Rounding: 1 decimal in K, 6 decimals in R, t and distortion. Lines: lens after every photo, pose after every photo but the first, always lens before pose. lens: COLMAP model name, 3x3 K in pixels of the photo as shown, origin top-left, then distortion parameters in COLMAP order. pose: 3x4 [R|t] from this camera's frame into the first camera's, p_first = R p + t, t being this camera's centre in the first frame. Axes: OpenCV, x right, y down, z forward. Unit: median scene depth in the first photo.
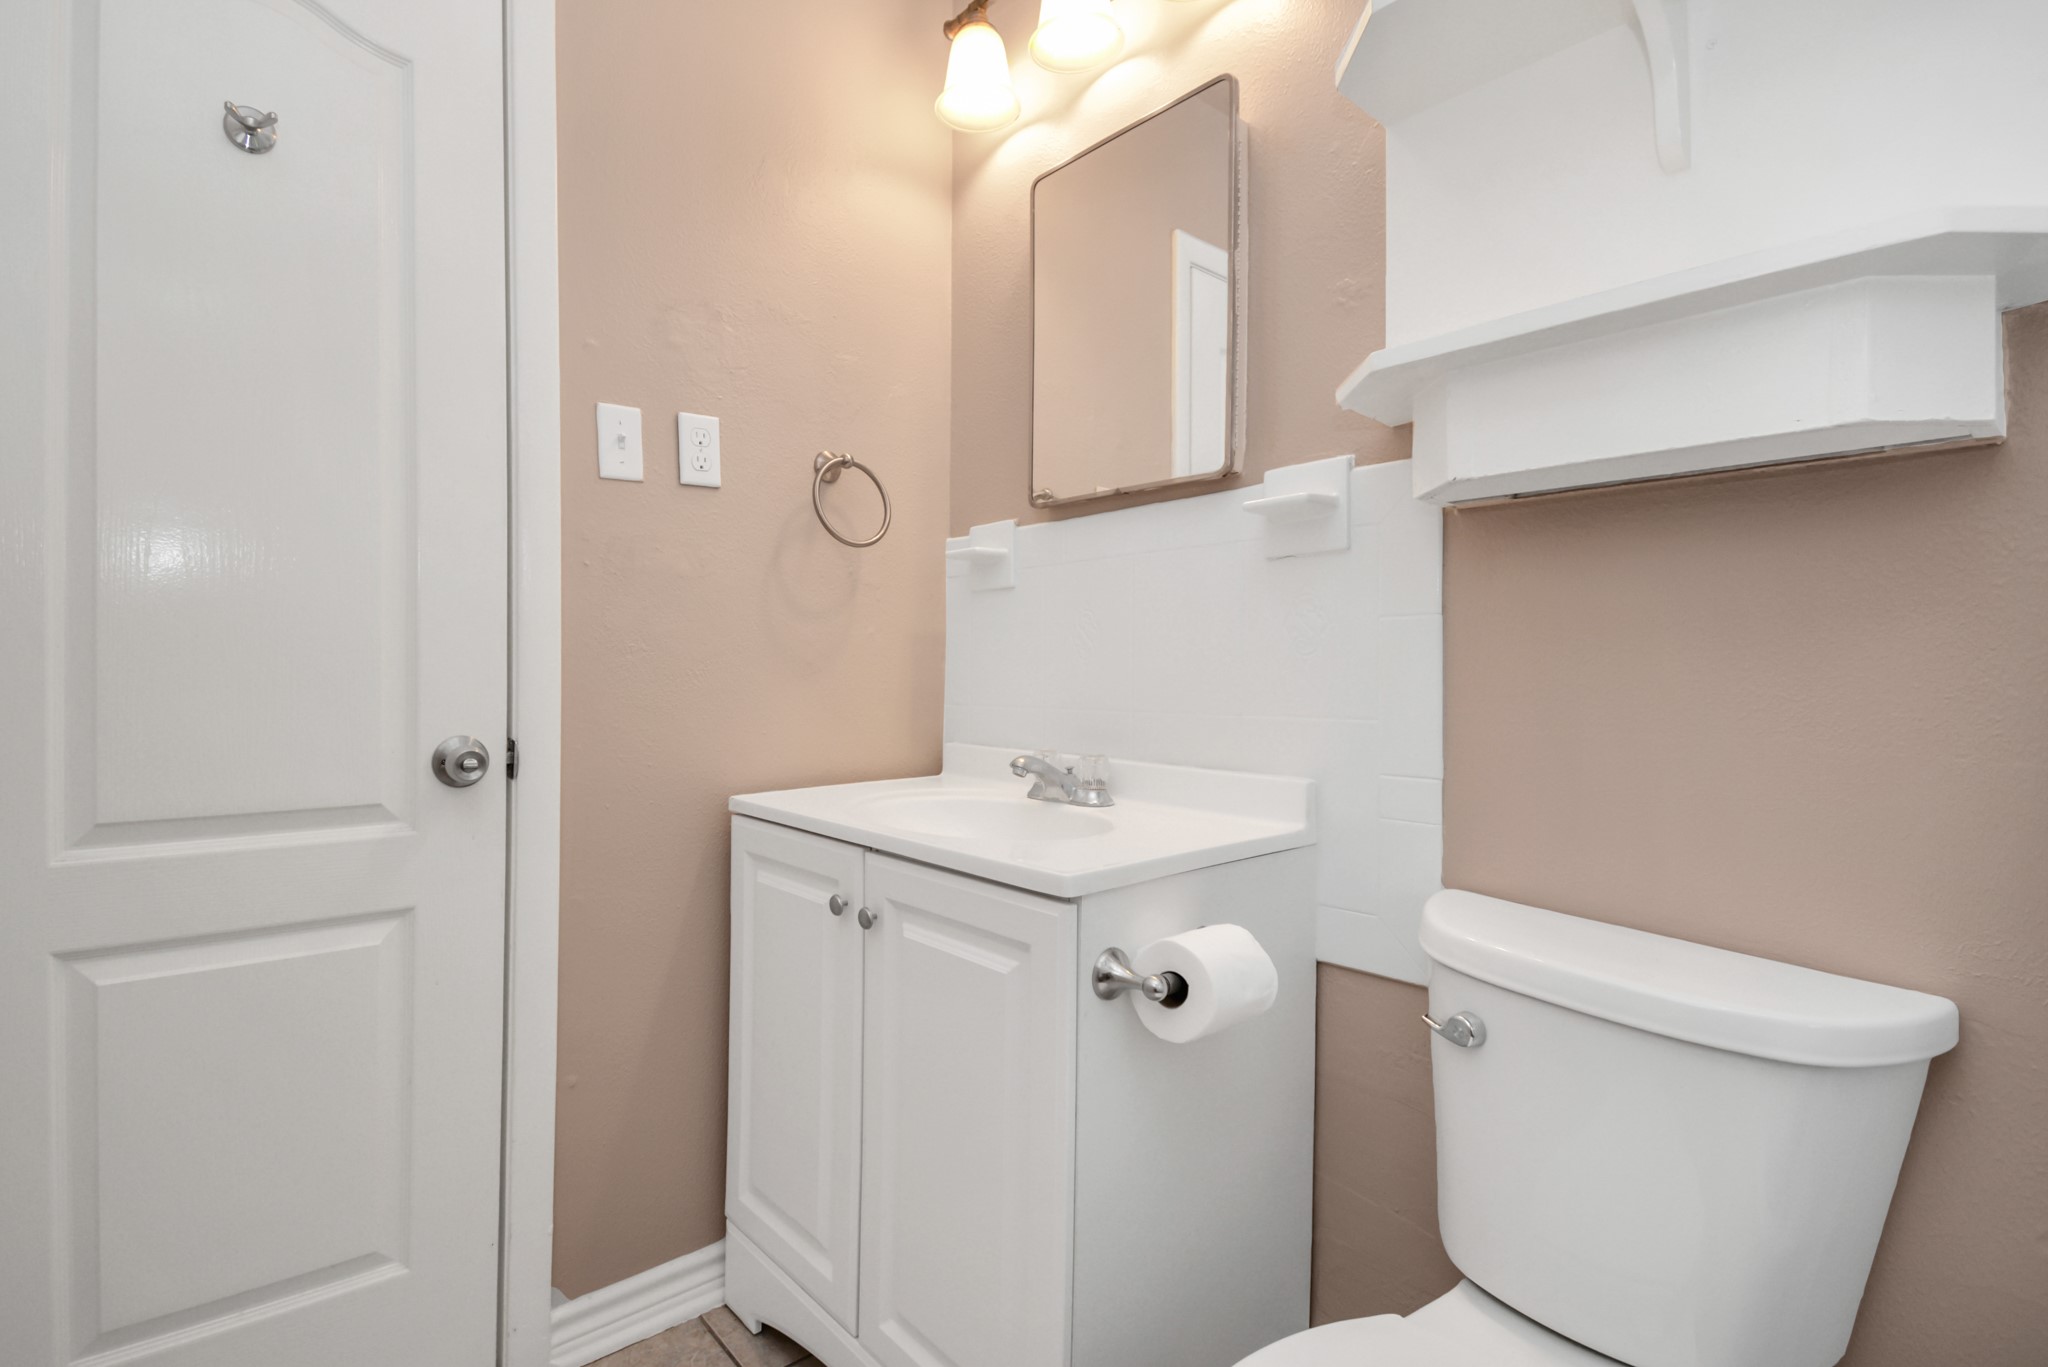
lens RADIAL K [[956.1, 0, 1036.4], [0, 956.1, 689.1], [0, 0, 1]] dist [0.025612, -0.029314]
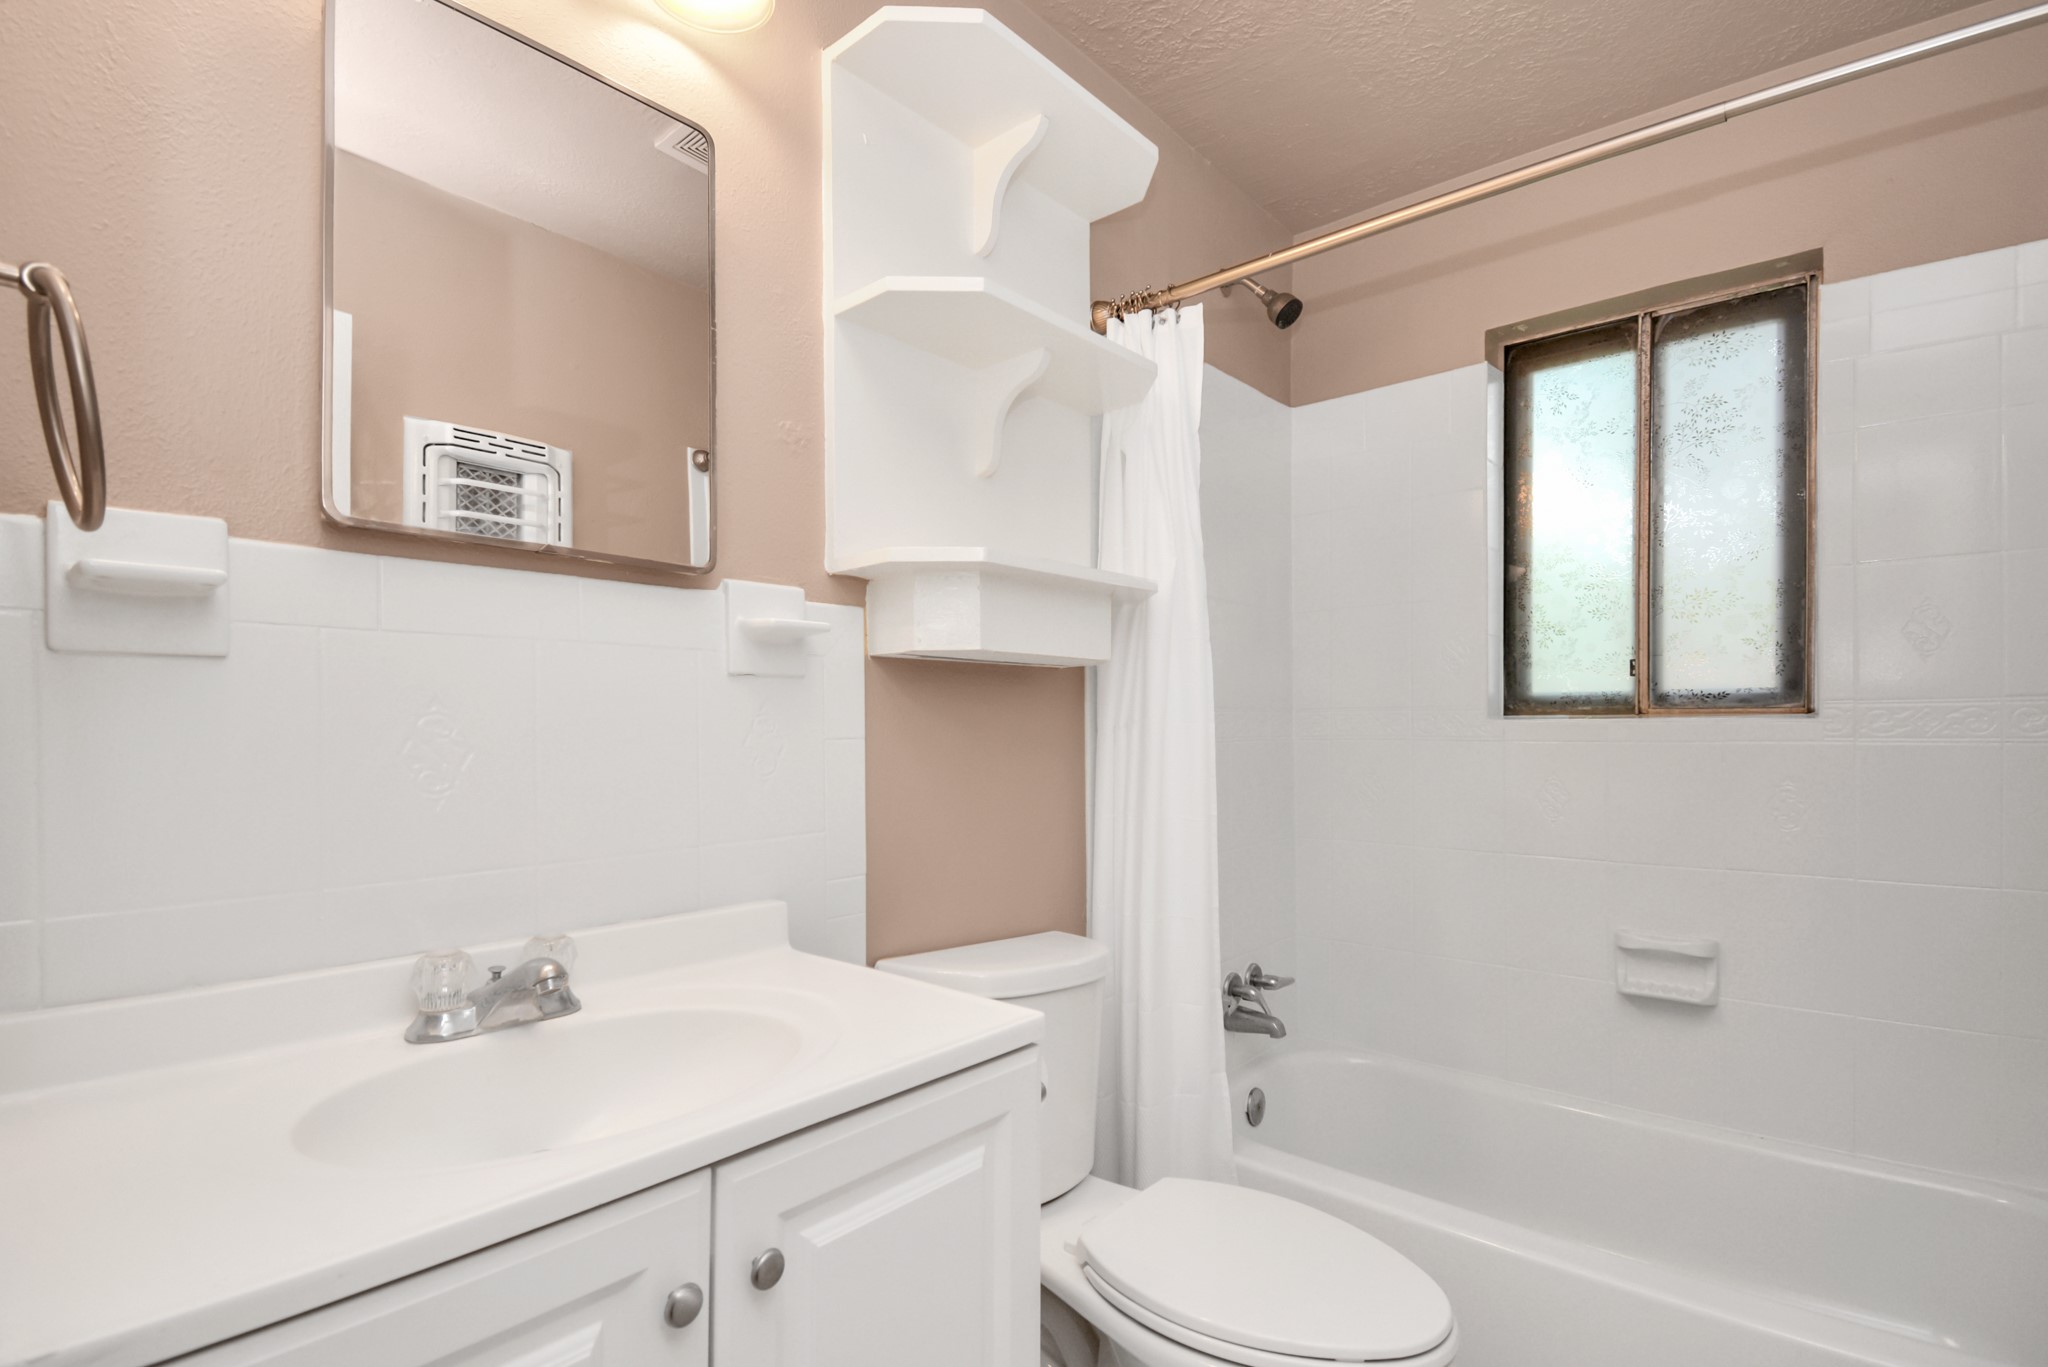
lens RADIAL K [[956.1, 0, 1036.4], [0, 956.1, 689.1], [0, 0, 1]] dist [0.025612, -0.029314]
pose [[-0.128141, 0.034032, 0.991172, -0.780362], [0.007051, 0.999417, -0.033403, -0.095414], [-0.991731, 0.002708, -0.128306, 0.887090]]
